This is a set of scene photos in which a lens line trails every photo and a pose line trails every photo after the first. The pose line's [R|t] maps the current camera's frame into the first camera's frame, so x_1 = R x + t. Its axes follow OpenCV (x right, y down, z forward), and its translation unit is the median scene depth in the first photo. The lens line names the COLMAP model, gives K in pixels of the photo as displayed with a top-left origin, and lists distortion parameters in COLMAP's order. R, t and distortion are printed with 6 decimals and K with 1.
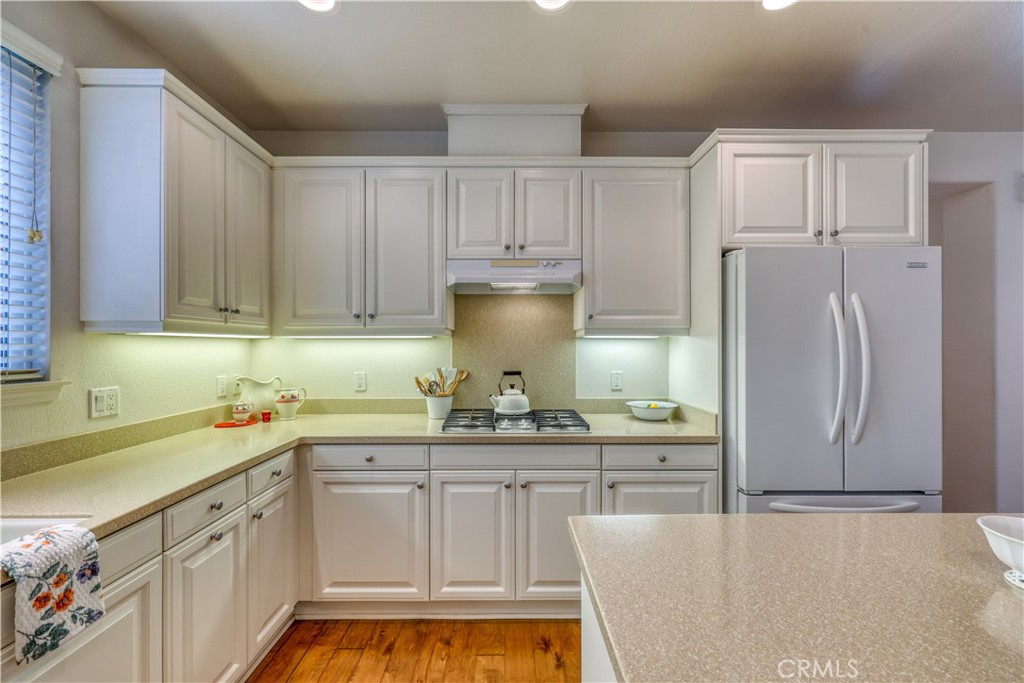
lens RADIAL K [[413.6, 0, 509.4], [0, 413.6, 343.3], [0, 0, 1]] dist [0.001114, -0.000835]
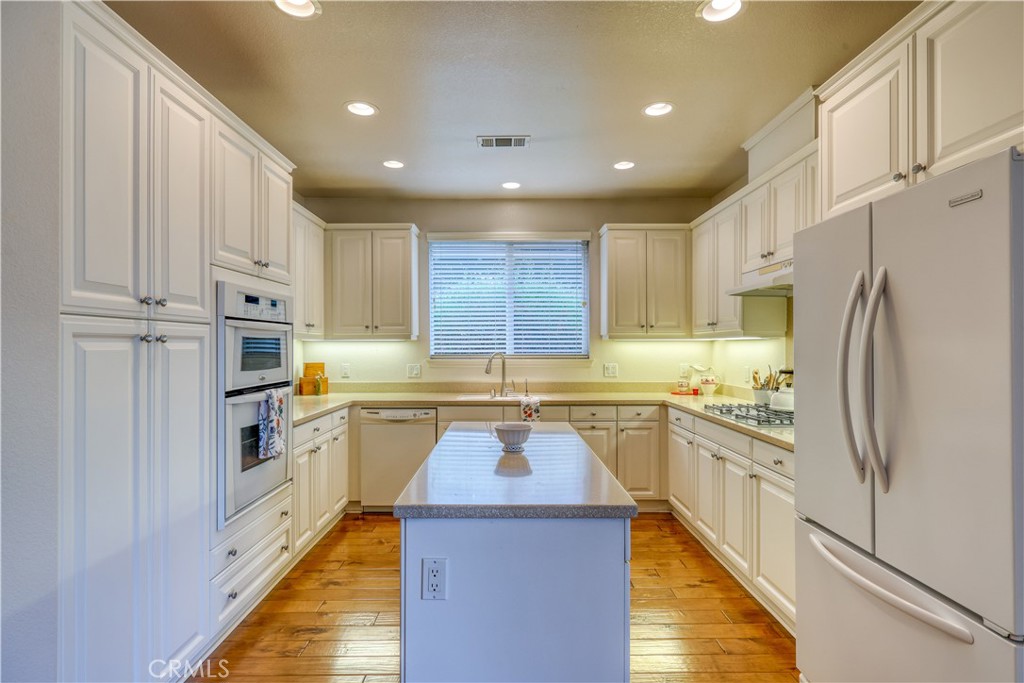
lens RADIAL K [[515.4, 0, 511.1], [0, 515.4, 344.8], [0, 0, 1]] dist [-0.004193, 0.002562]
pose [[0.005684, -0.001661, -0.999982, 1.665177], [0.003571, 0.999992, -0.001641, 0.004364], [0.999977, -0.003561, 0.005690, 0.390408]]
